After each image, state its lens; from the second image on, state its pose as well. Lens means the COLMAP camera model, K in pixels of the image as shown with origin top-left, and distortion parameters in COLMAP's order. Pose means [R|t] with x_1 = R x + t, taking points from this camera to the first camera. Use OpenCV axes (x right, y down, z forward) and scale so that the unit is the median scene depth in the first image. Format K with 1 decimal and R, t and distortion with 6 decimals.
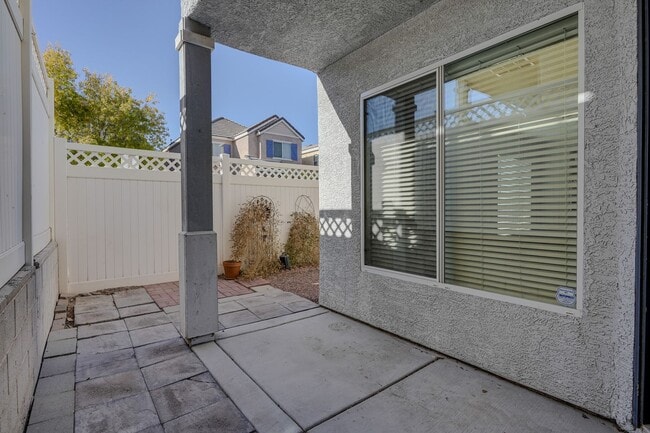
lens RADIAL K [[312.3, 0, 324.4], [0, 312.3, 213.7], [0, 0, 1]] dist [-0.001144, 0.000162]
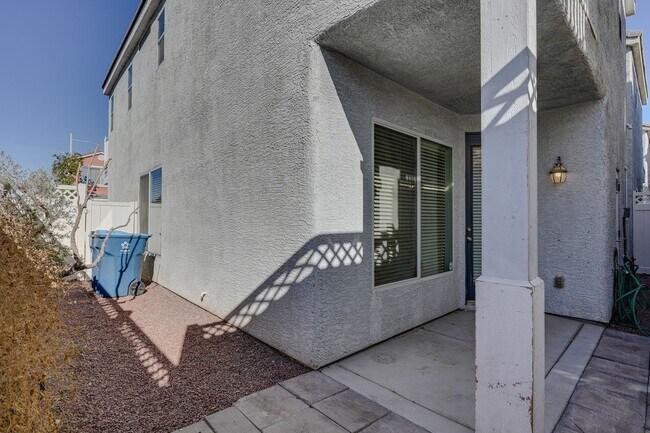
lens RADIAL K [[312.3, 0, 324.7], [0, 312.3, 217.7], [0, 0, 1]] dist [-0.001144, 0.000162]
pose [[-0.081137, 0.013870, 0.996606, -0.814743], [0.017151, 0.999775, -0.012518, -0.045714], [-0.996555, 0.016077, -0.081357, 1.167071]]
